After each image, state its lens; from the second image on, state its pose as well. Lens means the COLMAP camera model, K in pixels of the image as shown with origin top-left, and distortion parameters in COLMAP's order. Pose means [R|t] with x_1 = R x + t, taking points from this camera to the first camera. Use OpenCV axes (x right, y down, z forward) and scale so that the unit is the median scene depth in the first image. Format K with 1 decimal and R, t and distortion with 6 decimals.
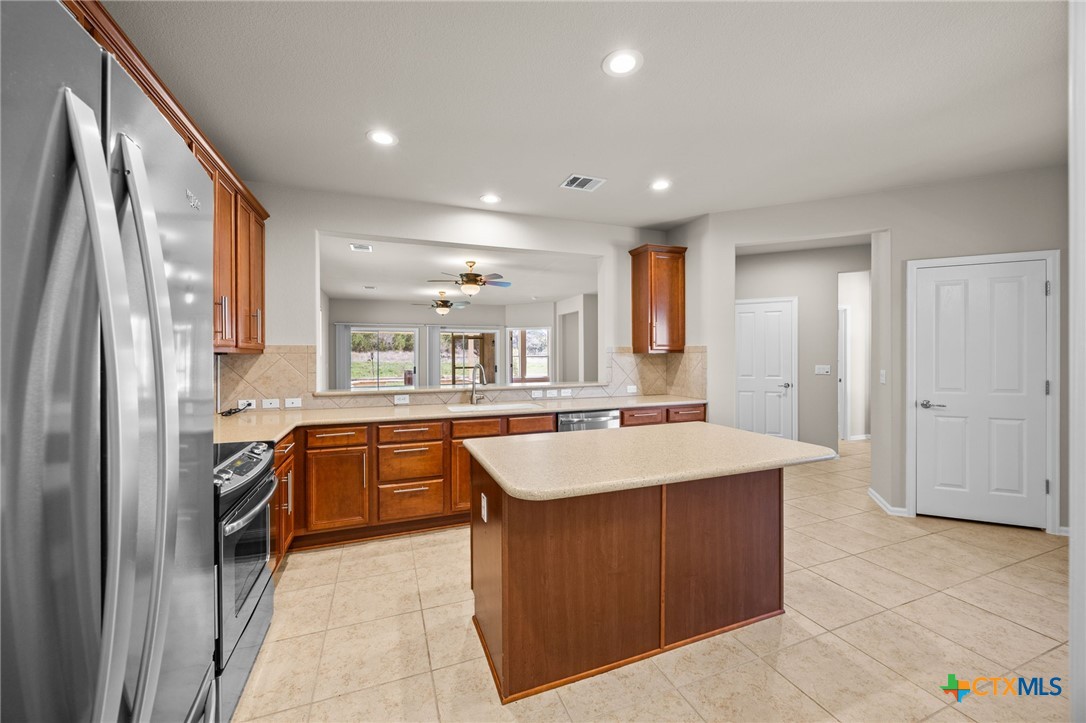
lens RADIAL K [[415.3, 0, 542.2], [0, 415.3, 358.5], [0, 0, 1]] dist [-0.003336, 0.000251]
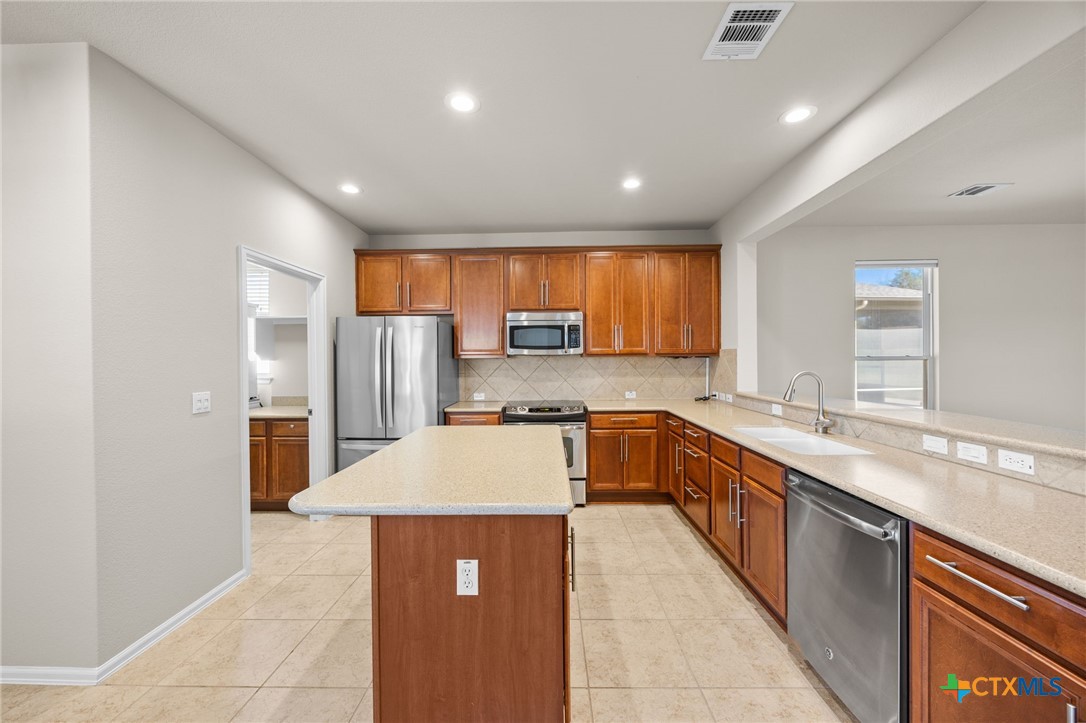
lens RADIAL K [[415.3, 0, 537.8], [0, 415.3, 361.7], [0, 0, 1]] dist [-0.003336, 0.000251]
pose [[-0.383972, 0.013823, -0.923241, 0.634851], [0.004472, 0.999904, 0.013111, -0.011955], [0.923334, 0.000905, -0.383997, 0.885140]]
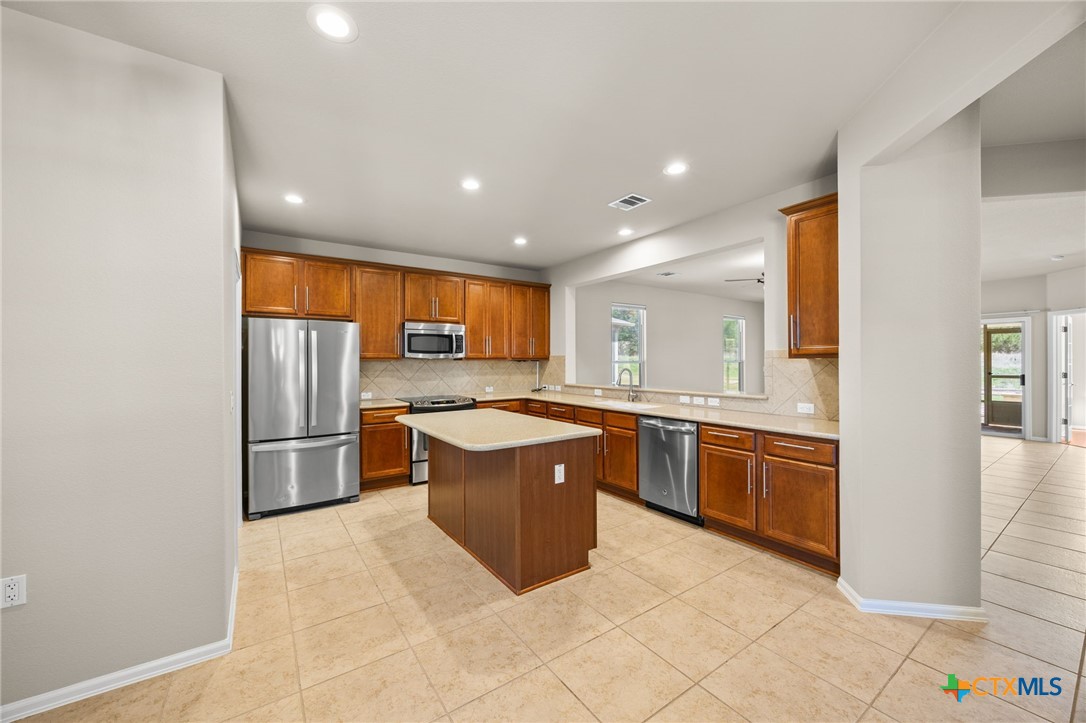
lens RADIAL K [[415.3, 0, 535.6], [0, 415.3, 361.4], [0, 0, 1]] dist [-0.003336, 0.000251]
pose [[0.222996, 0.003487, -0.974813, 1.010179], [-0.002578, 0.999992, 0.002987, -0.010404], [0.974816, 0.001847, 0.223004, 0.481271]]
